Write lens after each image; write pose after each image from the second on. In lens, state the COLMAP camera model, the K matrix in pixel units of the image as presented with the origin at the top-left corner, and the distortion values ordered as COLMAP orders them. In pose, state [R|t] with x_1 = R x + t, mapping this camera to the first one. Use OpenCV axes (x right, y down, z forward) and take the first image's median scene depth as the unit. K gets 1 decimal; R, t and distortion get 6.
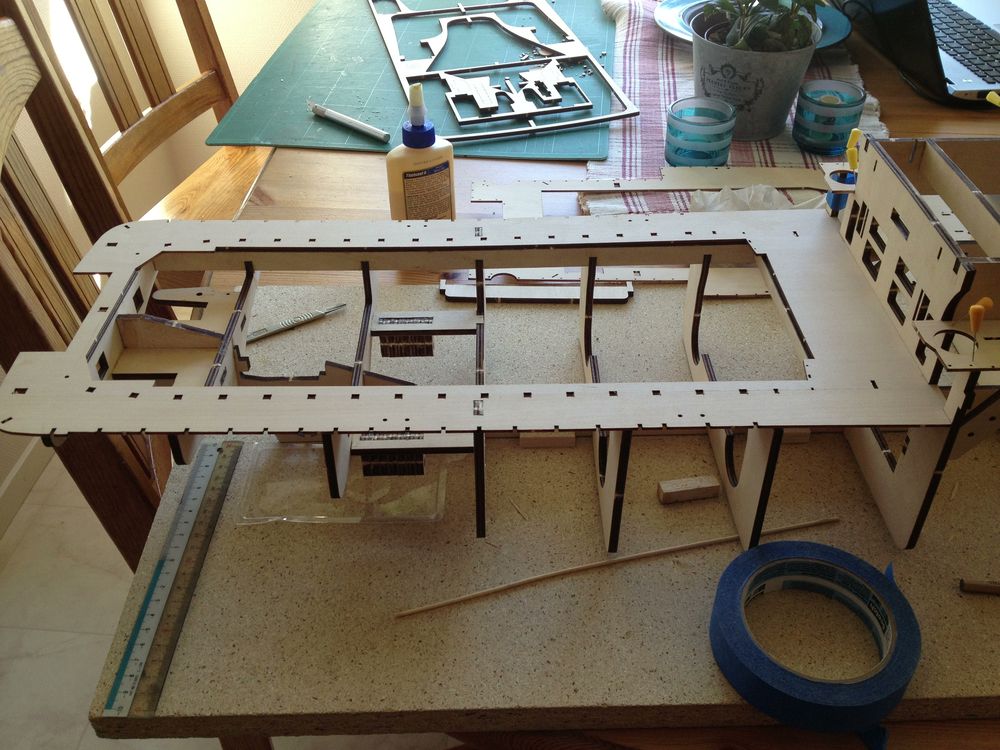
lens RADIAL K [[998.8, 0, 503.6], [0, 998.8, 374.6], [0, 0, 1]] dist [-0.032964, 0.000000]
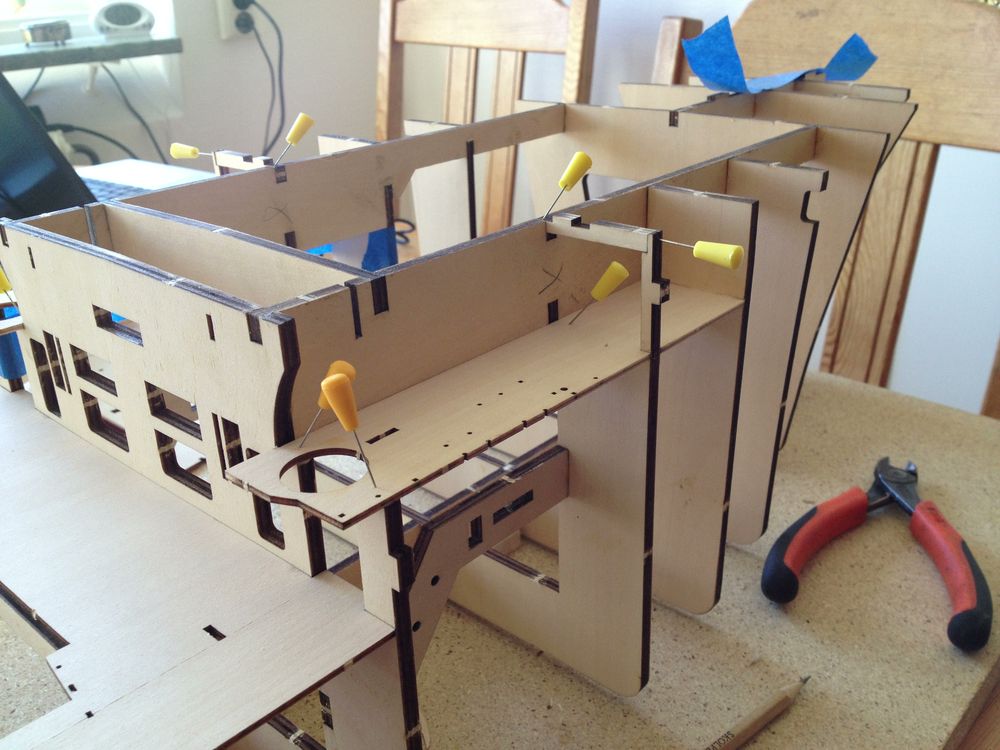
lens RADIAL K [[998.8, 0, 500.2], [0, 998.8, 371.6], [0, 0, 1]] dist [-0.032964, 0.000000]
pose [[0.691392, -0.315987, 0.649715, 0.208158], [0.472218, 0.878254, -0.075372, 0.001580], [-0.546798, 0.358919, 0.756432, 0.549019]]
